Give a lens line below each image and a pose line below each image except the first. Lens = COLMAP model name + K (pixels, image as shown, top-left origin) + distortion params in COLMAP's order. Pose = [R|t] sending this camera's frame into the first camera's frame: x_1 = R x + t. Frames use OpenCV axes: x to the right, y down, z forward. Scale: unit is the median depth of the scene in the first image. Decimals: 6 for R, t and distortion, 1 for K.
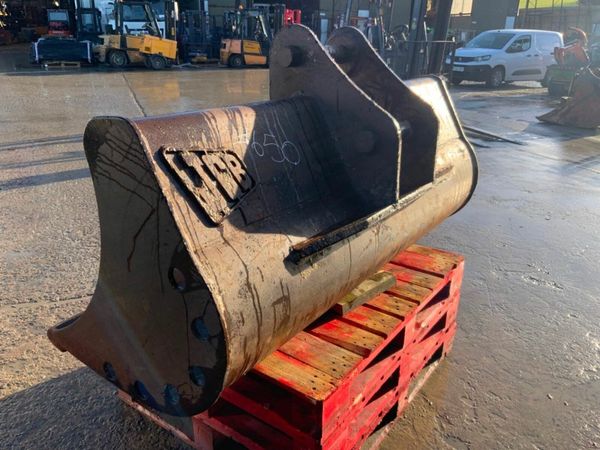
lens RADIAL K [[498.0, 0, 300.0], [0, 498.0, 225.0], [0, 0, 1]] dist [0.102244, -0.204459]
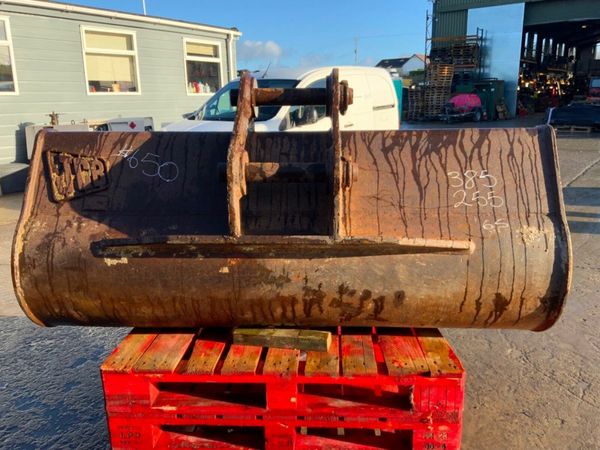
lens RADIAL K [[498.0, 0, 300.0], [0, 498.0, 225.0], [0, 0, 1]] dist [0.102244, -0.204459]
pose [[0.535629, 0.180107, -0.825023, 1.370977], [-0.280792, 0.959385, 0.027140, -0.166350], [0.796403, 0.217123, 0.564447, 0.694547]]
